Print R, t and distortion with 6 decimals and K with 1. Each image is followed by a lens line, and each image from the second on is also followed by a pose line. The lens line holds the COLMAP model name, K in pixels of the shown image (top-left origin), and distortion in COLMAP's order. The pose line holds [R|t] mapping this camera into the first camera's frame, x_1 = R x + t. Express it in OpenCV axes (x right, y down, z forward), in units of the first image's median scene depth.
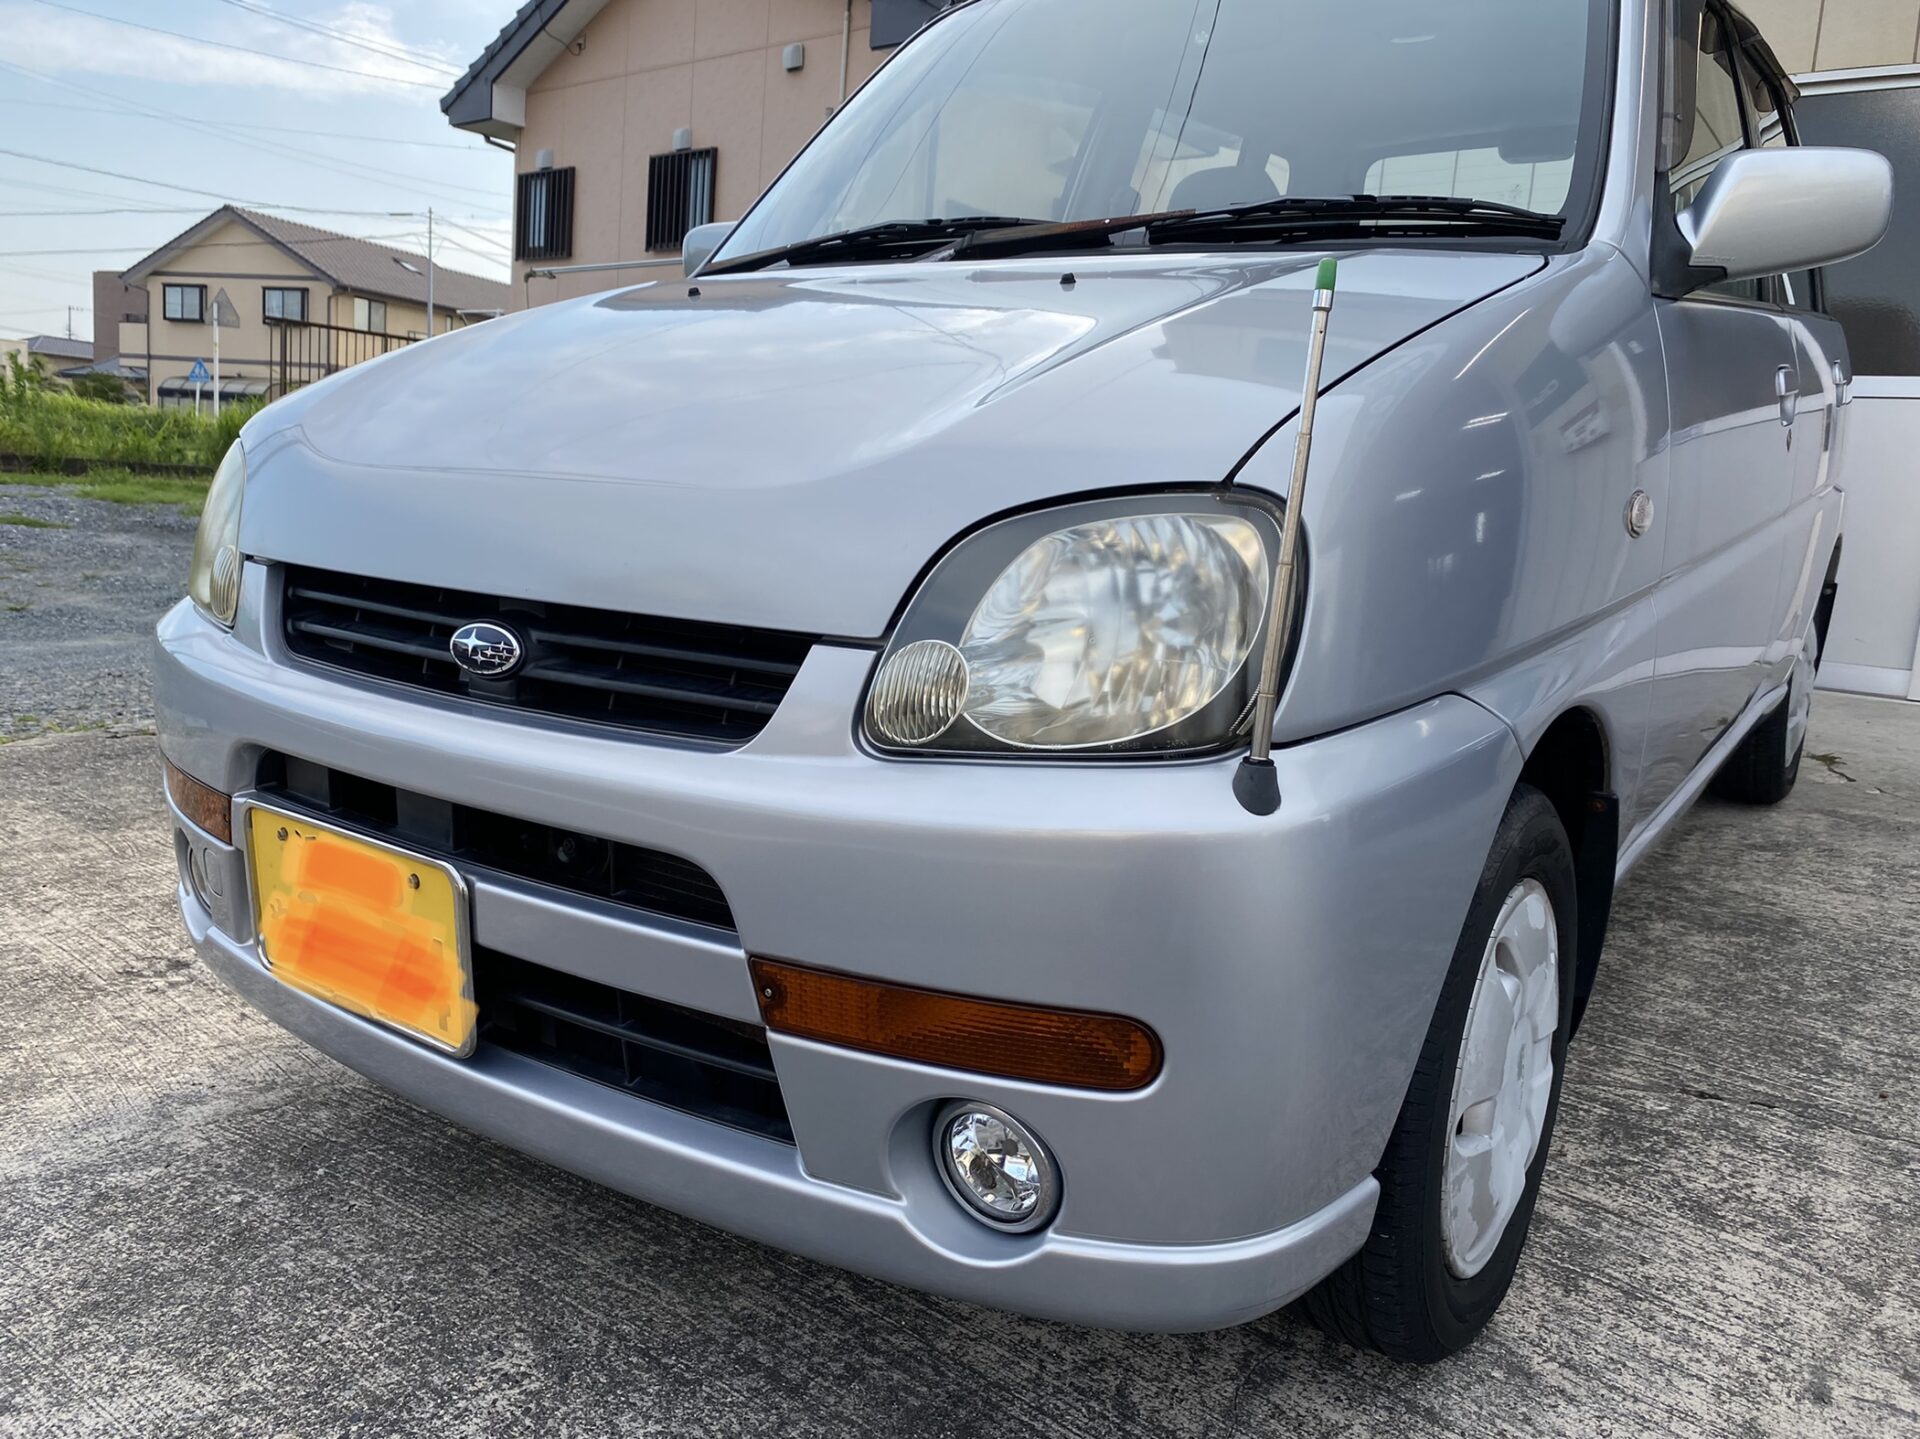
lens RADIAL K [[1471.5, 0, 952.5], [0, 1471.5, 724.5], [0, 0, 1]] dist [0.012348, -0.010409]
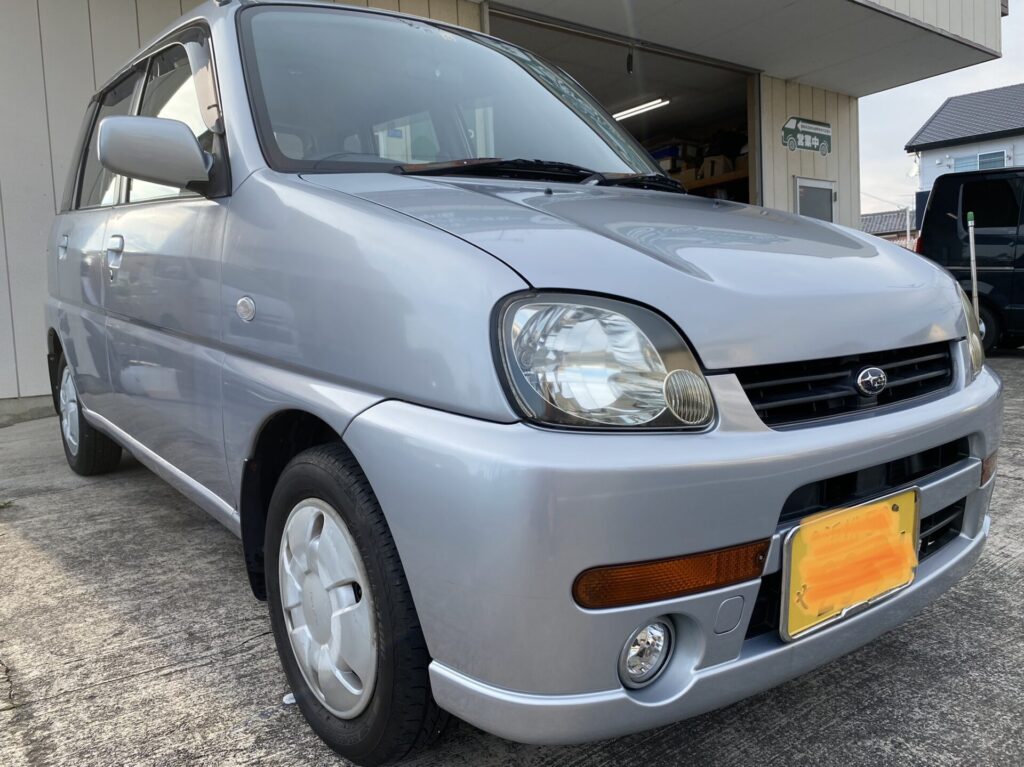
lens RADIAL K [[784.8, 0, 492.6], [0, 784.8, 394.7], [0, 0, 1]] dist [0.012348, -0.010409]
pose [[0.291667, -0.169791, 0.941330, -1.454164], [0.223389, 0.968996, 0.105565, -0.256040], [-0.930069, 0.179493, 0.320554, 1.153332]]
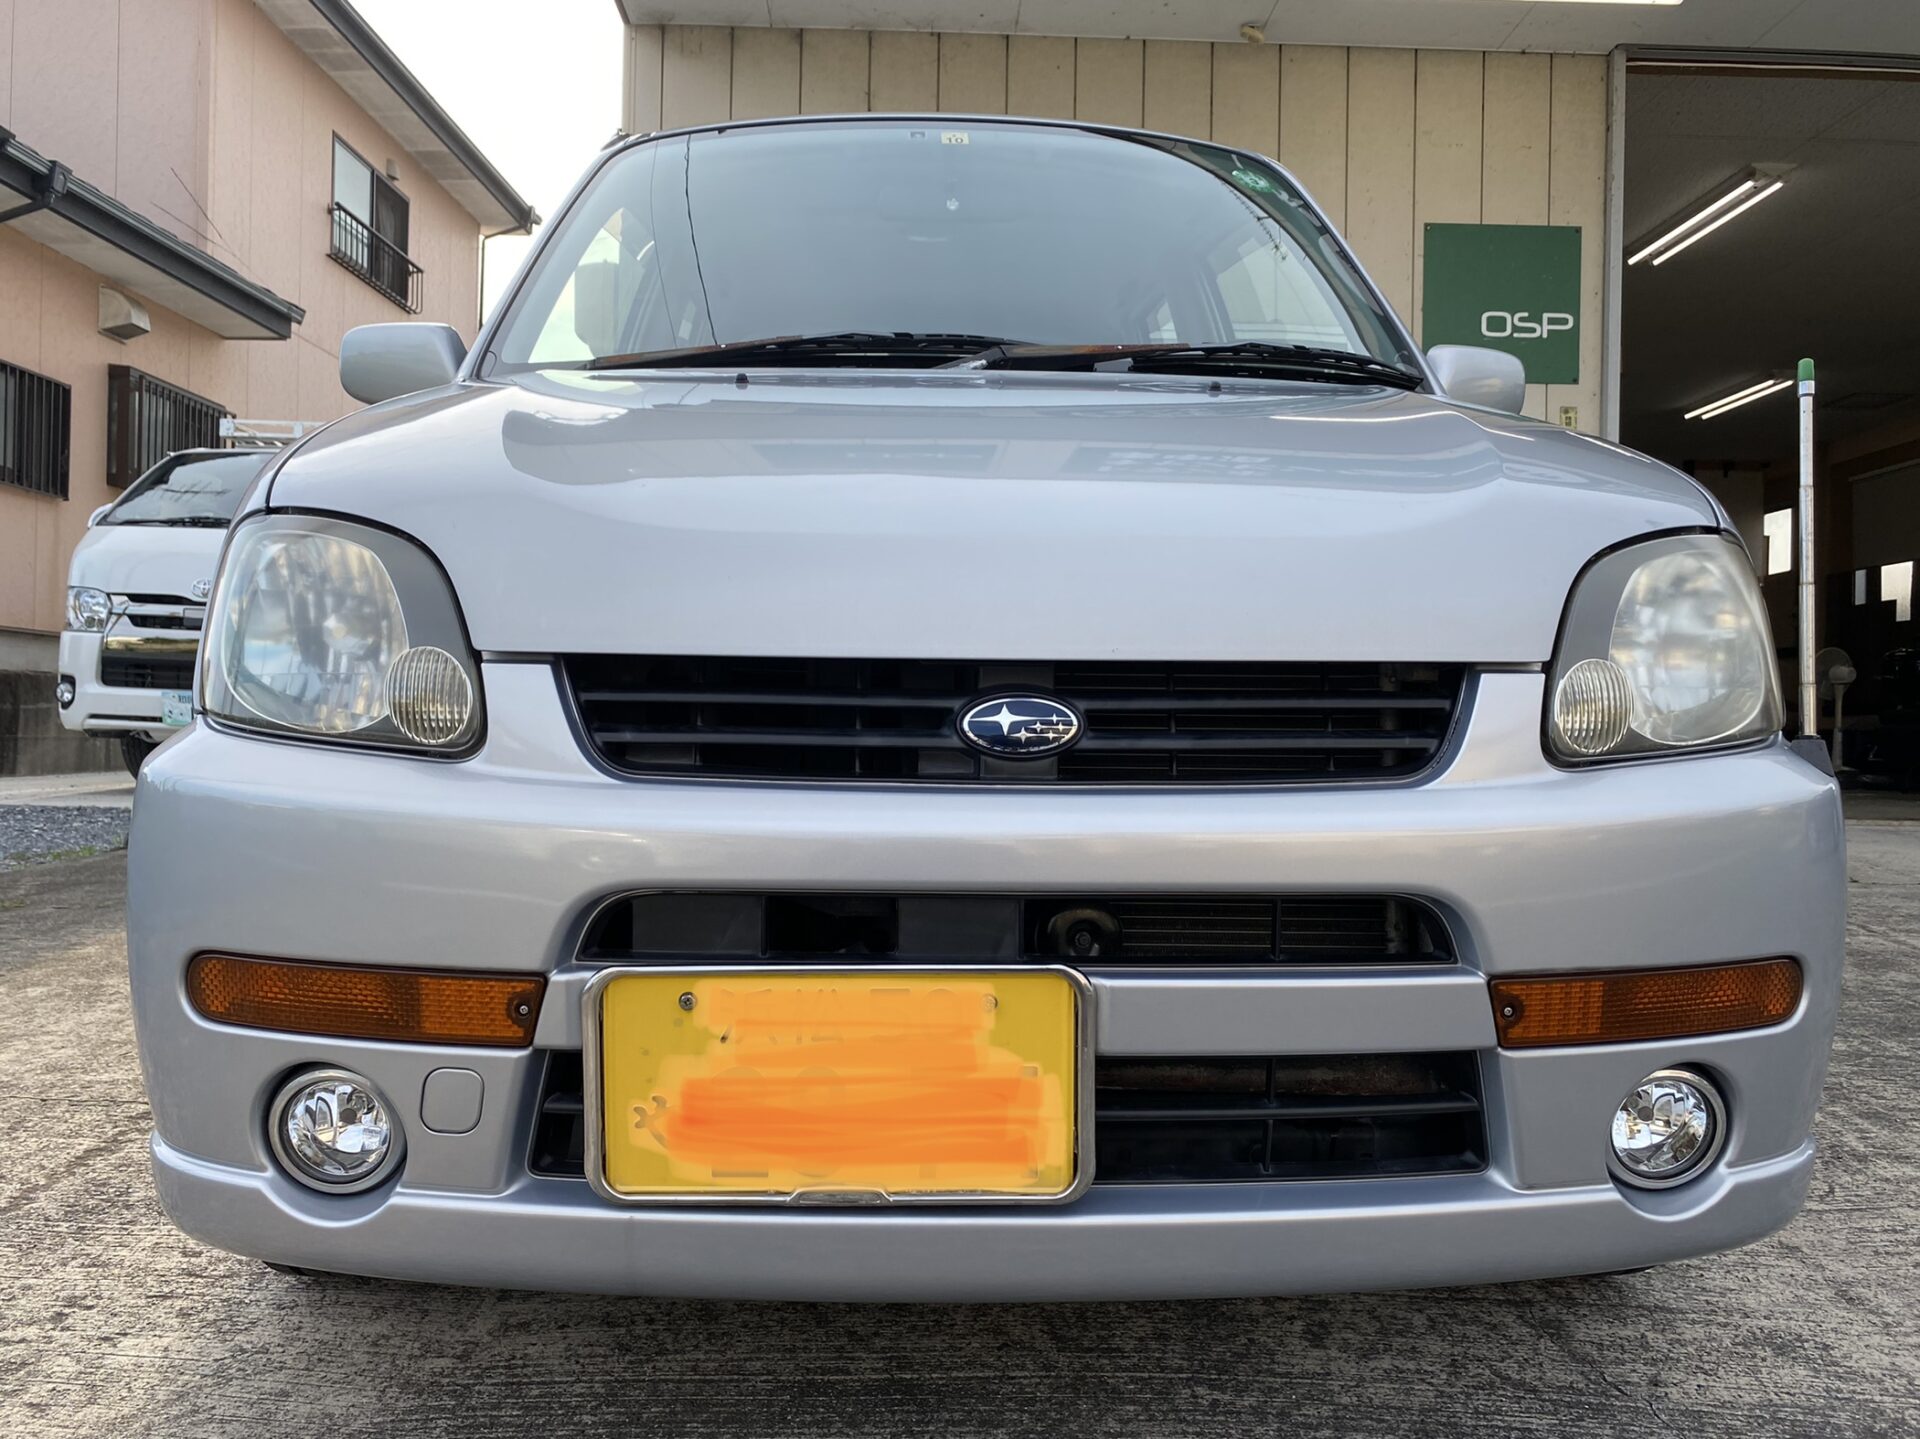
lens RADIAL K [[1471.5, 0, 925.8], [0, 1471.5, 741.5], [0, 0, 1]] dist [0.012348, -0.010409]
pose [[0.791068, -0.059427, 0.608835, -0.913606], [0.135693, 0.987522, -0.079918, 0.021018], [-0.596489, 0.145835, 0.789261, 0.348979]]
